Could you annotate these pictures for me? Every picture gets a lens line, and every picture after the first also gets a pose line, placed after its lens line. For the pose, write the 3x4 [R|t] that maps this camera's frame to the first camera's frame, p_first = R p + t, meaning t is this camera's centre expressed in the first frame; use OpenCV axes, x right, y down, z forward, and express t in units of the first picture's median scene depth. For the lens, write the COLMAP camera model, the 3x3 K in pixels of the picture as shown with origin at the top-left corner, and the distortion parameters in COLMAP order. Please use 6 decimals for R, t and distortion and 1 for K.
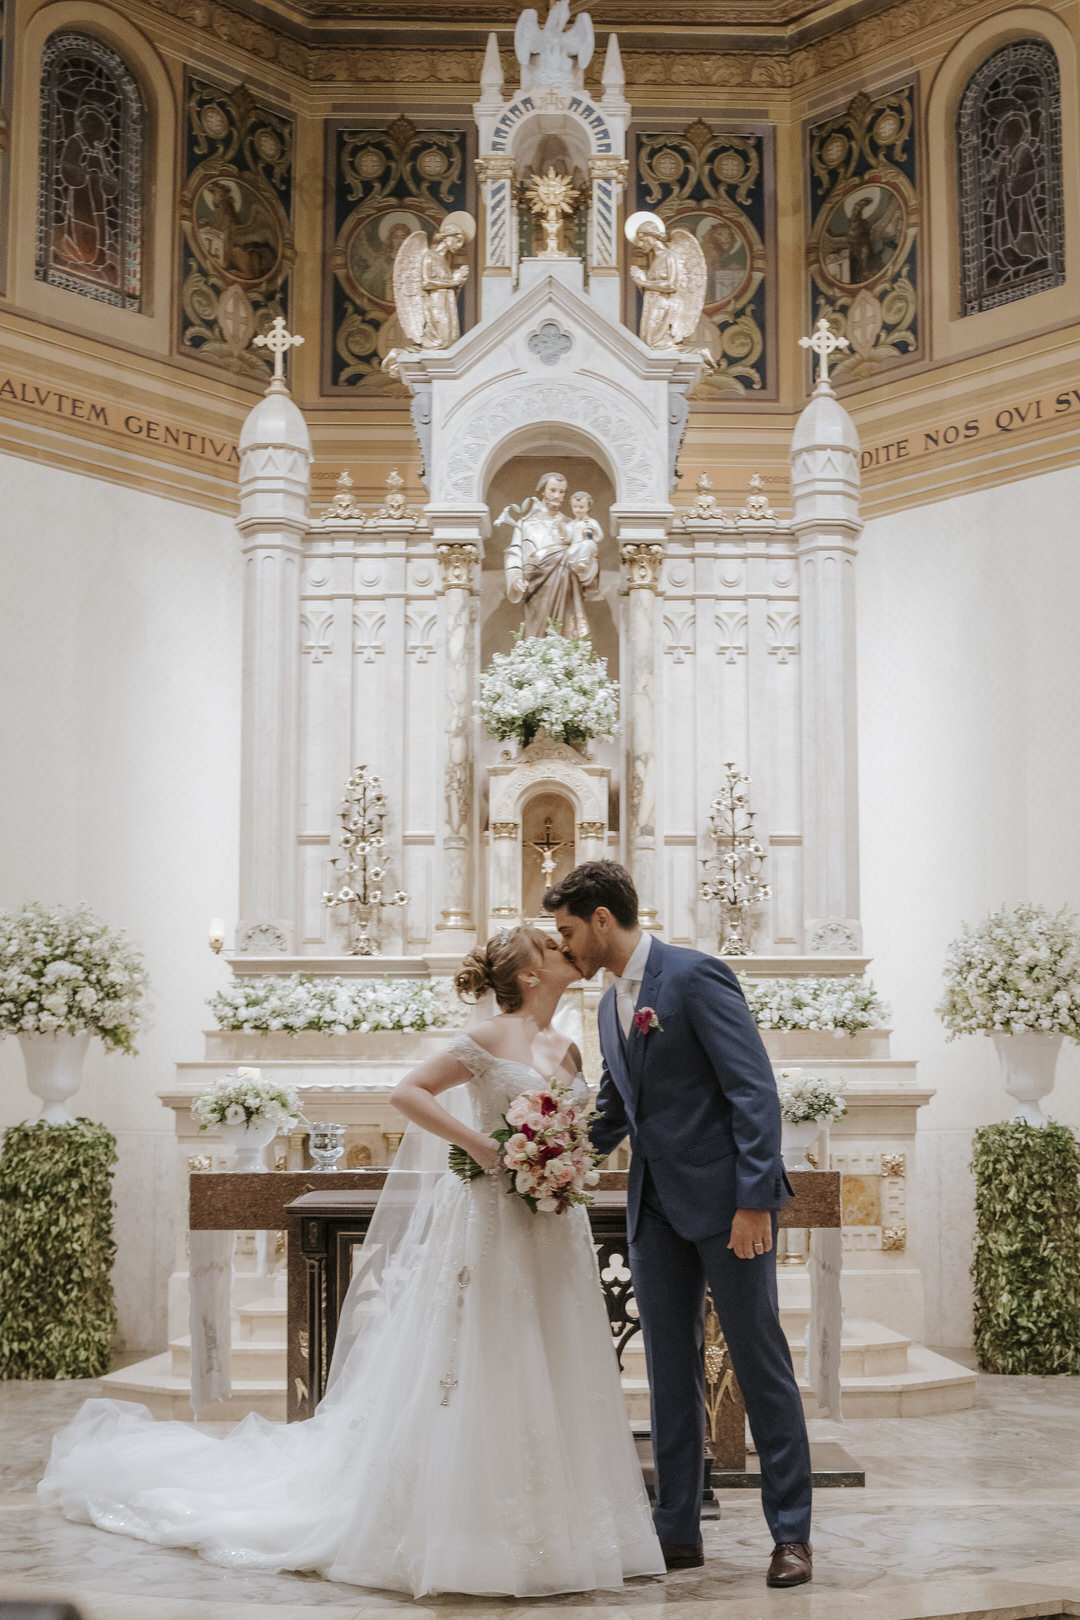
lens RADIAL K [[2052.8, 0, 621.6], [0, 2052.8, 989.0], [0, 0, 1]] dist [-0.136385, 0.158423]
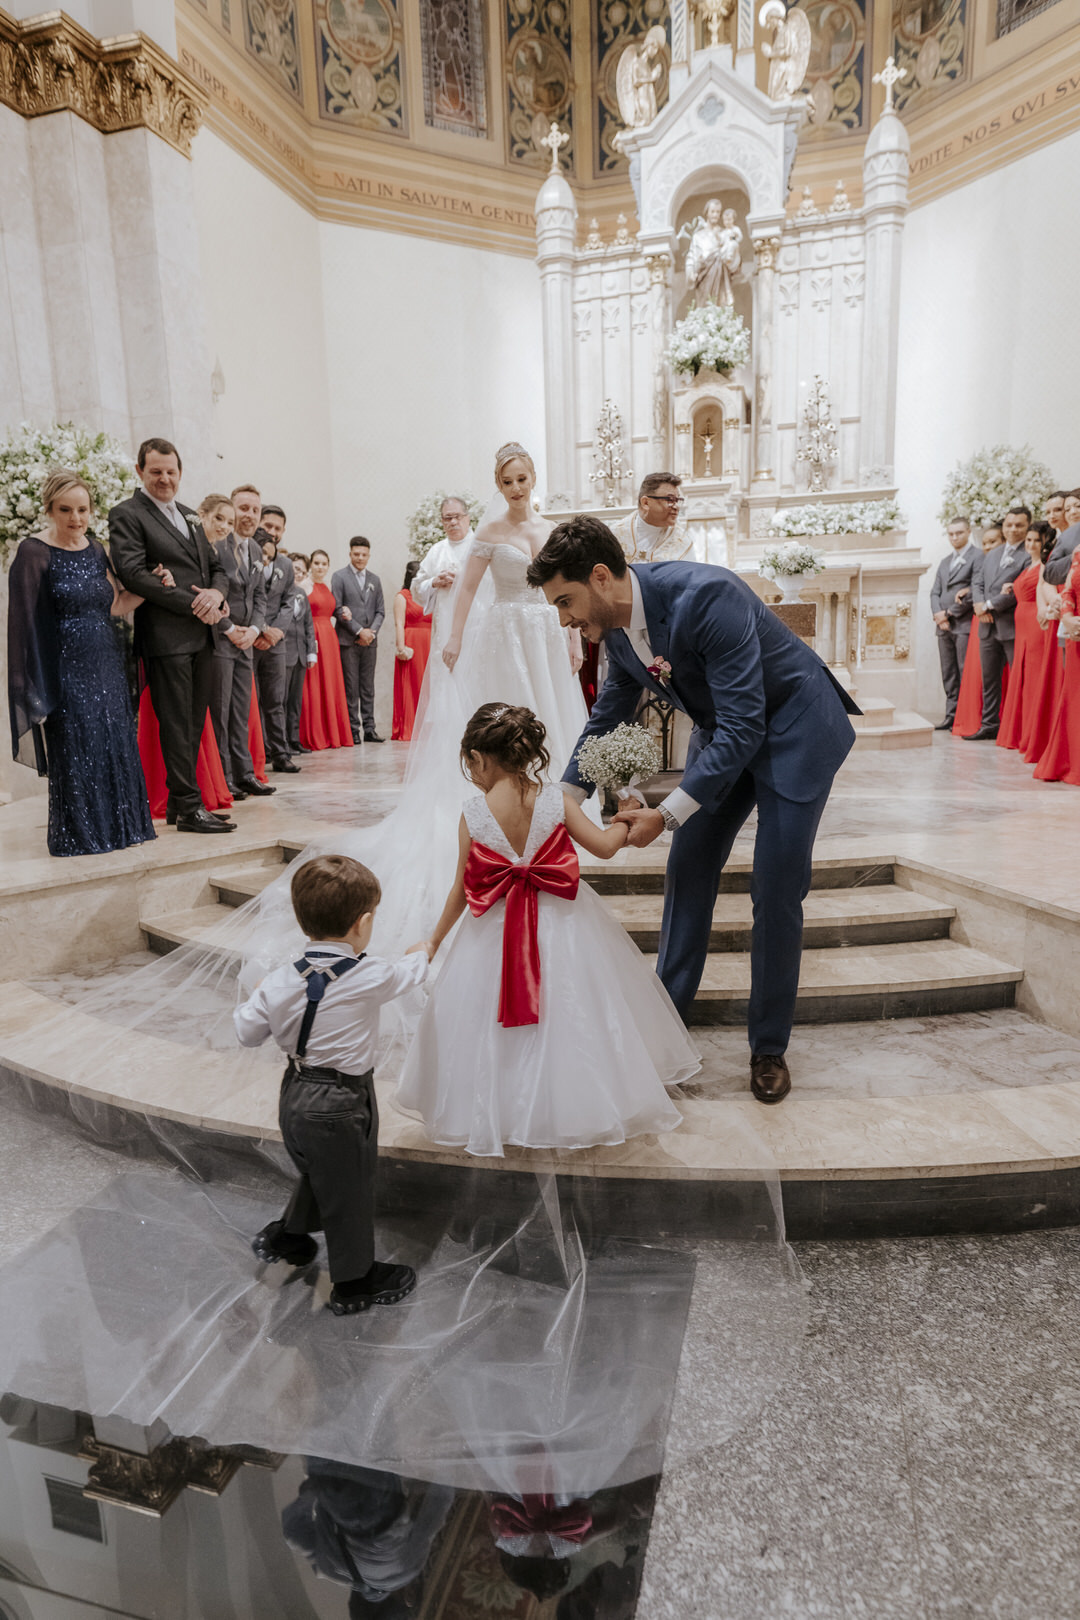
lens RADIAL K [[958.7, 0, 540.0], [0, 958.7, 810.0], [0, 0, 1]] dist [-0.003178, 0.001644]
pose [[0.952274, 0.025671, -0.304165, 0.083155], [0.054194, 0.966408, 0.251234, 0.026586], [0.300397, -0.255728, 0.918893, 0.101006]]
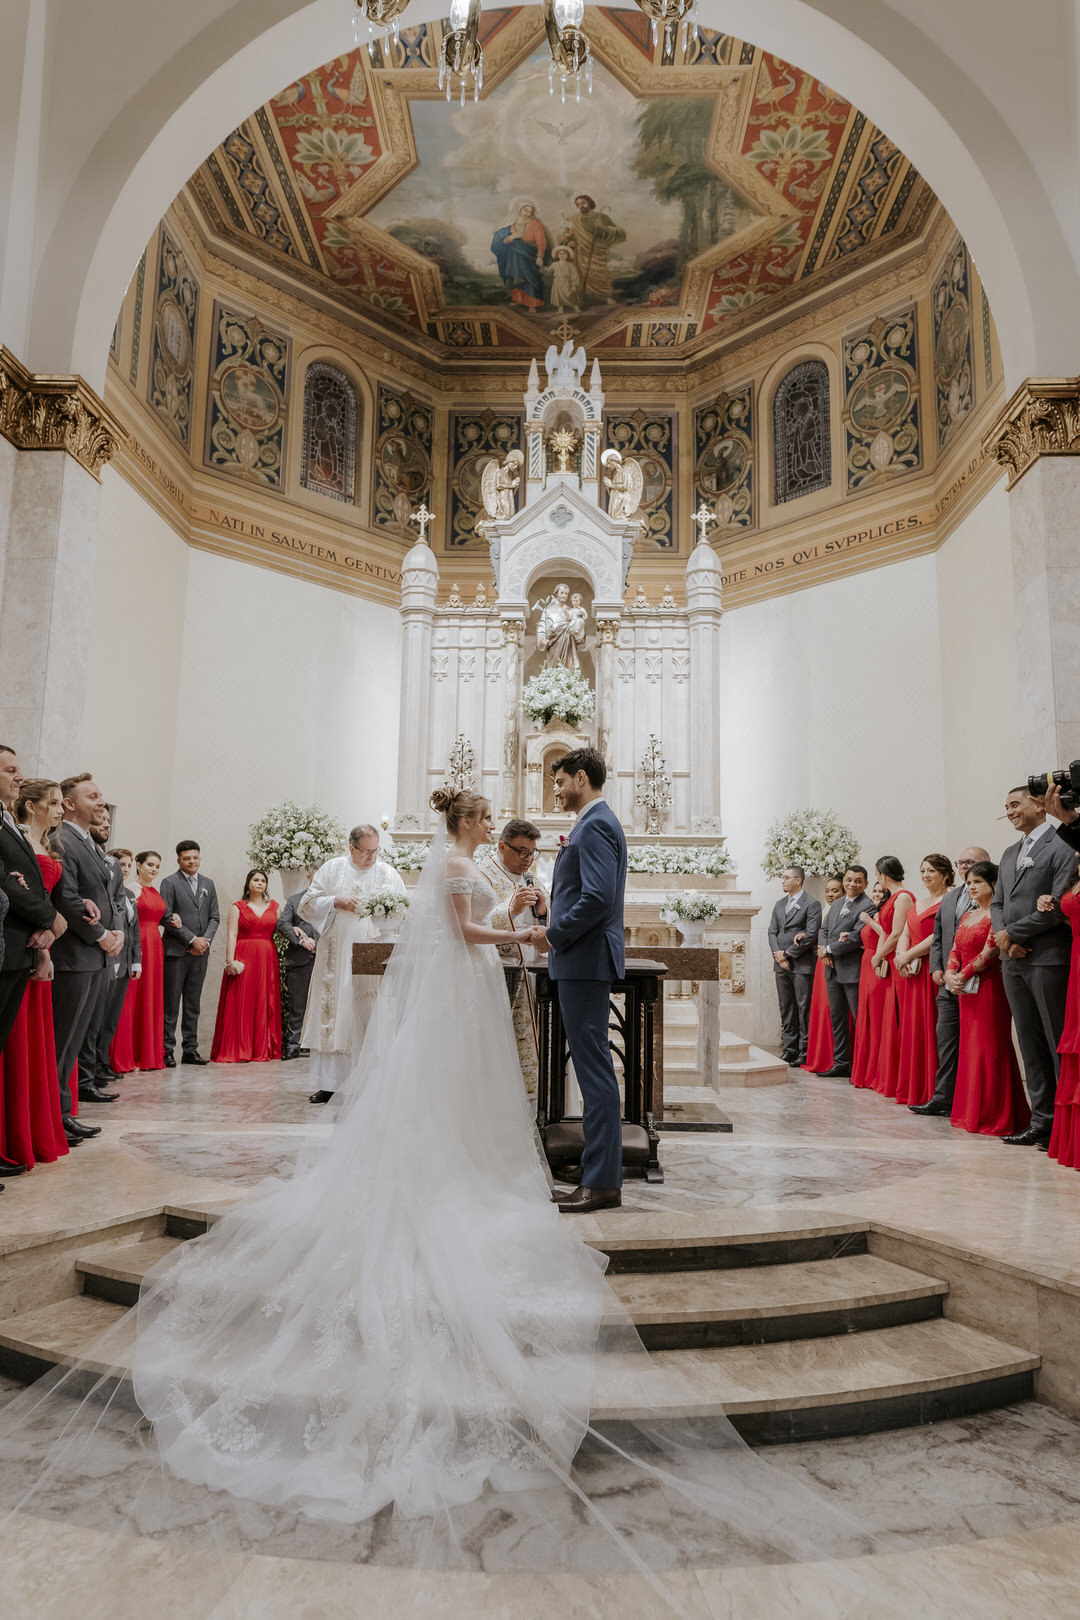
lens RADIAL K [[958.7, 0, 540.0], [0, 958.7, 810.0], [0, 0, 1]] dist [-0.003178, 0.001644]
pose [[0.998397, 0.012701, -0.055153, -0.001699], [-0.015655, 0.998447, -0.053464, 0.010110], [0.054388, 0.054242, 0.997046, 0.100283]]
